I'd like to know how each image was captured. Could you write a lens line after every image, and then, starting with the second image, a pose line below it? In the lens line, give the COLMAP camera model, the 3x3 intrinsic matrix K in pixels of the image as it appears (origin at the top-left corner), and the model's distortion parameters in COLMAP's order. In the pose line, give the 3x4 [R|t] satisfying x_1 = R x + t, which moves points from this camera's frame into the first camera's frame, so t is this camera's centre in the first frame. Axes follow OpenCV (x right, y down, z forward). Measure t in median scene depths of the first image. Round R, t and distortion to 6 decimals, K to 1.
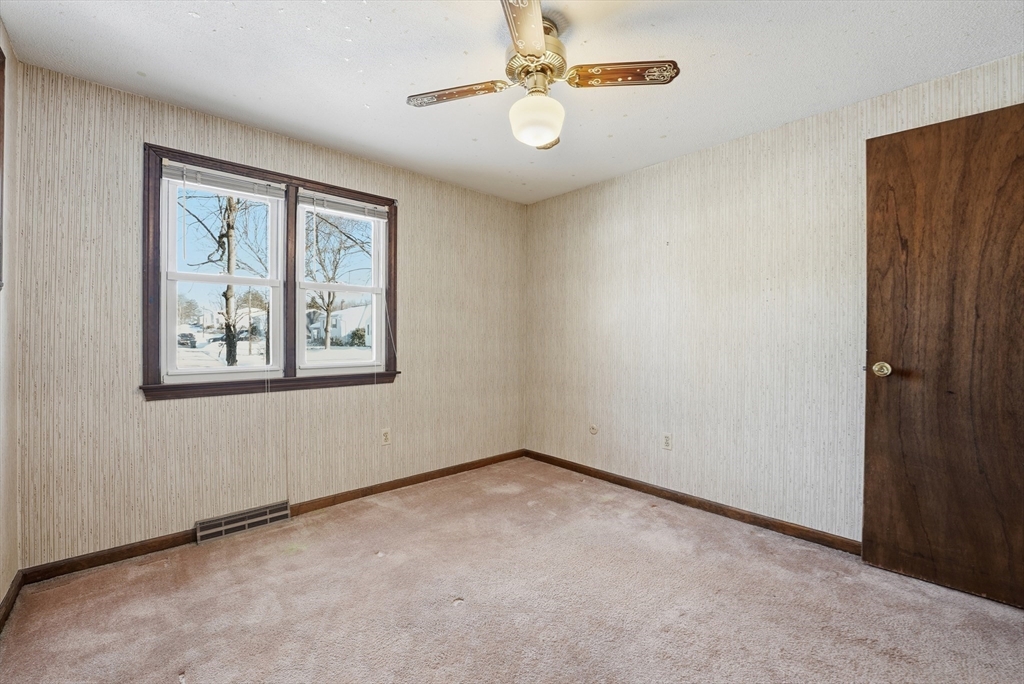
lens RADIAL K [[420.3, 0, 510.6], [0, 420.3, 337.1], [0, 0, 1]] dist [-0.019105, 0.000615]
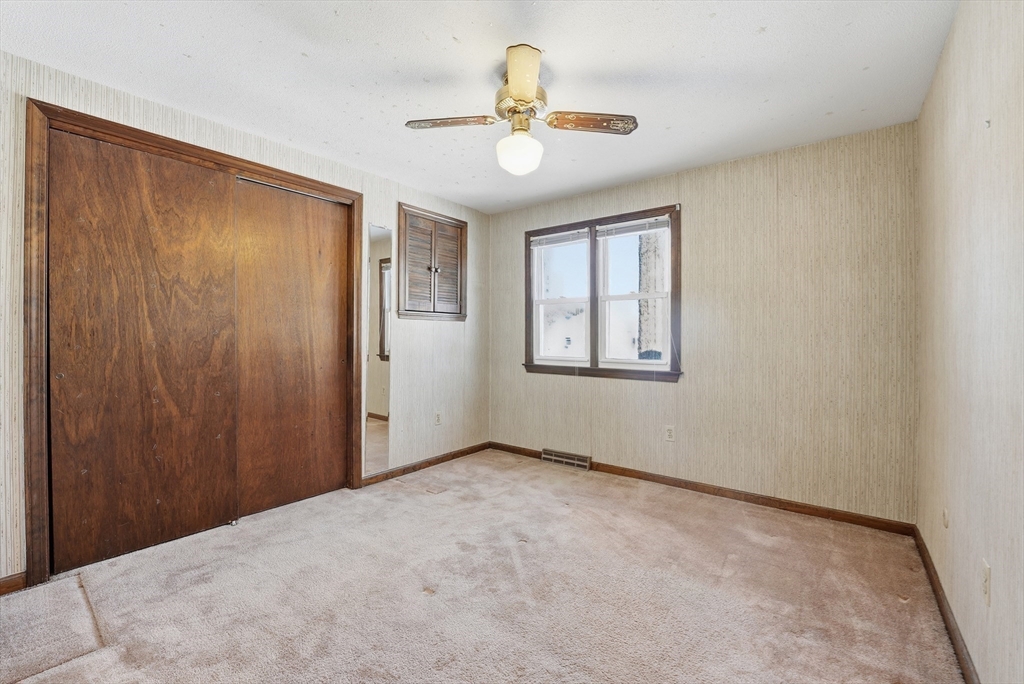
lens RADIAL K [[420.3, 0, 510.6], [0, 420.3, 337.1], [0, 0, 1]] dist [-0.019105, 0.000615]
pose [[0.185488, -0.000143, -0.982647, 0.798808], [-0.007653, 0.999969, -0.001590, 0.002195], [0.982617, 0.007815, 0.185481, 0.502095]]
